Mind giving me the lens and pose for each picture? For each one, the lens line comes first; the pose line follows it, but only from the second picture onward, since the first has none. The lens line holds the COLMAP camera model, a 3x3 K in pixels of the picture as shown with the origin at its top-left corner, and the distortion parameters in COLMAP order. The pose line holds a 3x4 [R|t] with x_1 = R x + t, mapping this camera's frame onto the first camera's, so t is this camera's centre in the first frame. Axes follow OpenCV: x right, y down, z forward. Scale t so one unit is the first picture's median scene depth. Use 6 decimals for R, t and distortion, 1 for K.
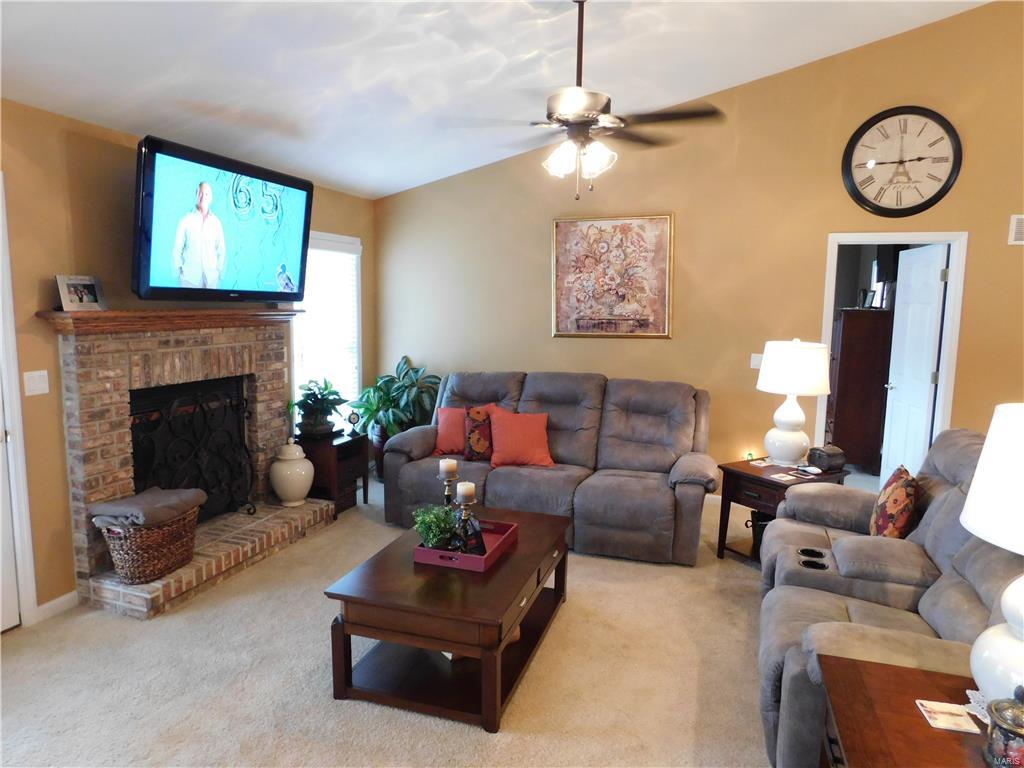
lens RADIAL K [[676.4, 0, 511.5], [0, 676.4, 384.2], [0, 0, 1]] dist [-0.064606, 0.051824]
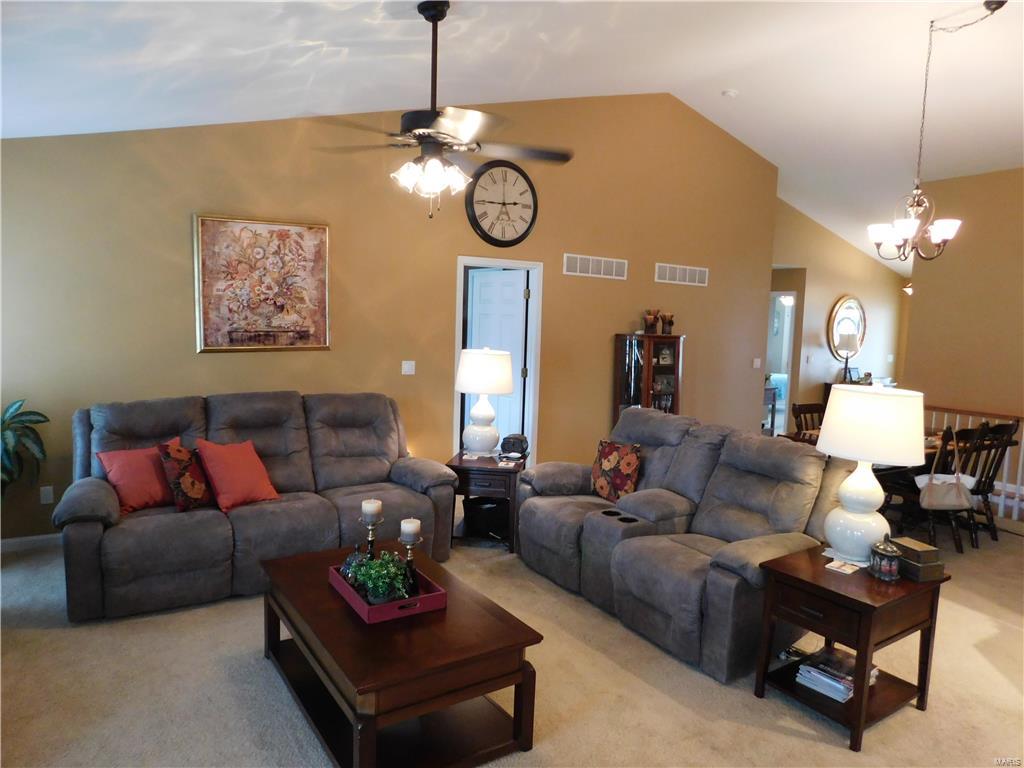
lens RADIAL K [[676.4, 0, 509.7], [0, 676.4, 382.0], [0, 0, 1]] dist [-0.064606, 0.051824]
pose [[0.631082, -0.071422, 0.772422, -0.428706], [0.074403, 0.996735, 0.031374, -0.036963], [-0.772140, 0.037670, 0.634335, 0.195445]]
